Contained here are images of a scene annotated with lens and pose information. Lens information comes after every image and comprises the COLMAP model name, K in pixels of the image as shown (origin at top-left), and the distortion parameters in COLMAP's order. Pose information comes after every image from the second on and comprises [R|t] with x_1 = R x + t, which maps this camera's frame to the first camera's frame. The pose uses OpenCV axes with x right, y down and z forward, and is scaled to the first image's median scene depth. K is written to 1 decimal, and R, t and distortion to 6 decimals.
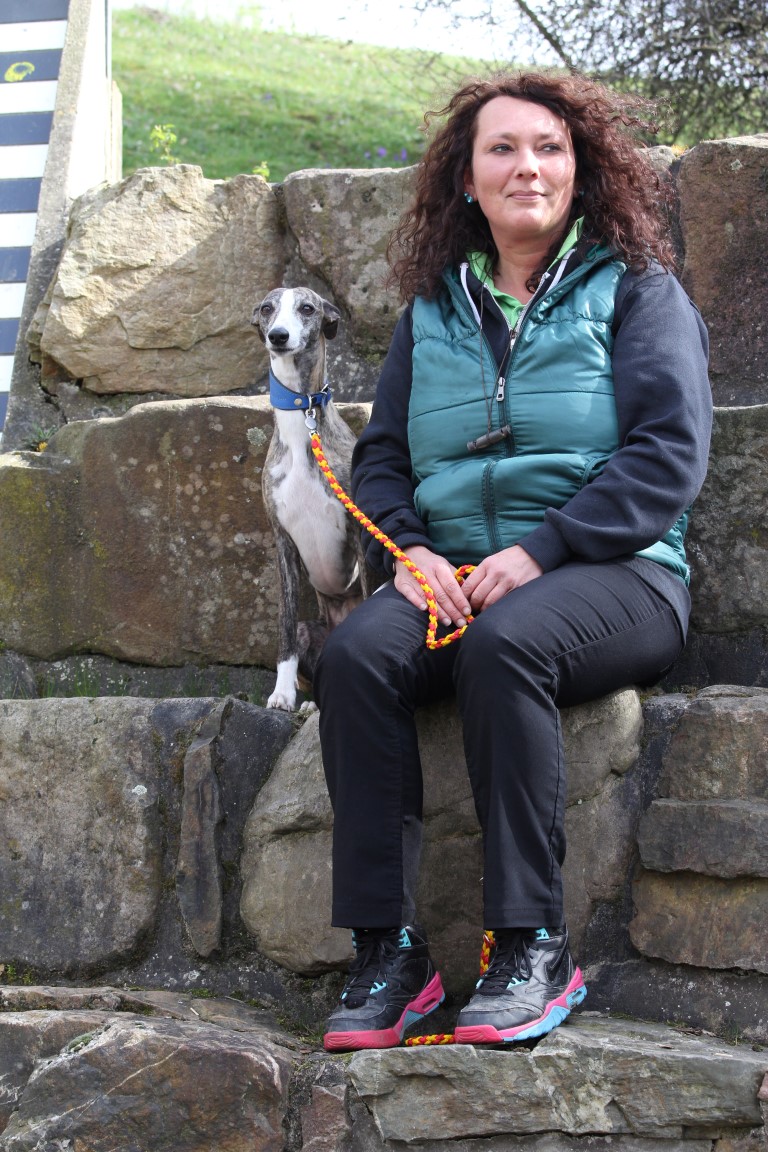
lens RADIAL K [[3890.9, 0, 384.6], [0, 3890.9, 609.9], [0, 0, 1]] dist [-0.280262, -0.513316]
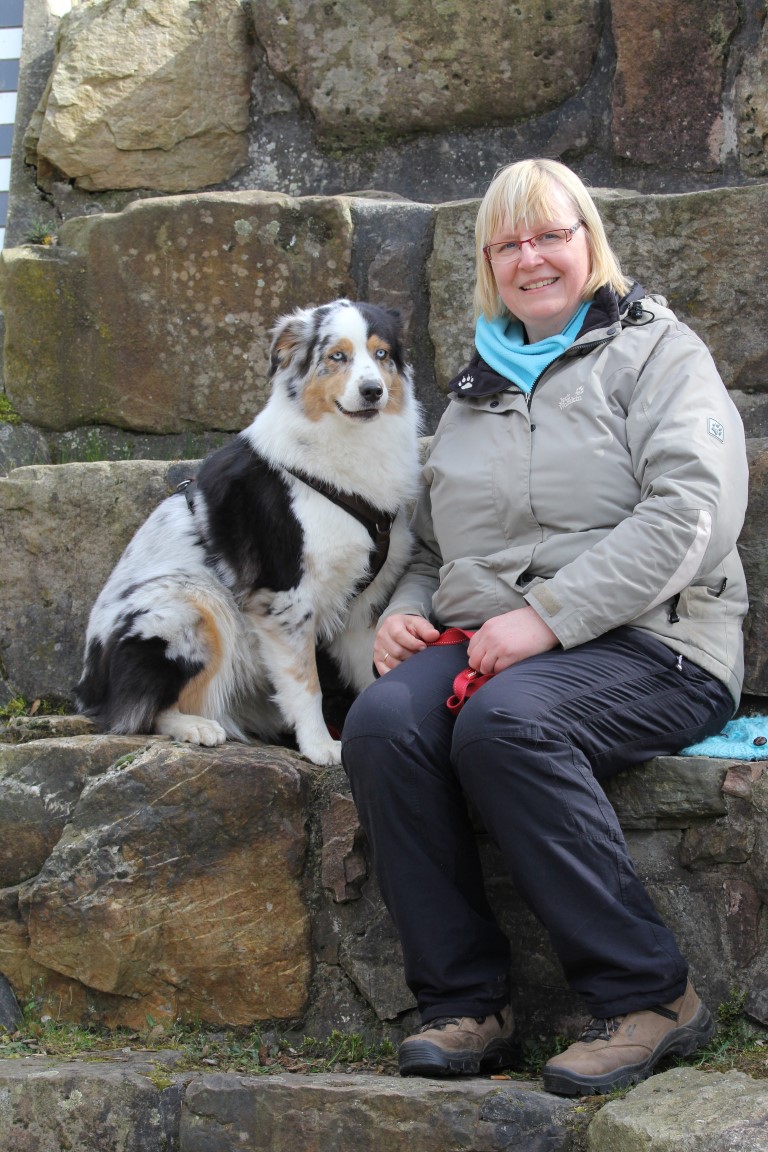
lens RADIAL K [[3906.5, 0, 384.0], [0, 3906.5, 576.0], [0, 0, 1]] dist [-0.311118, 0.313682]
pose [[0.998806, -0.022189, 0.043514, -0.046507], [0.020100, 0.998651, 0.047878, 0.003058], [-0.044518, -0.046946, 0.997905, -0.137862]]
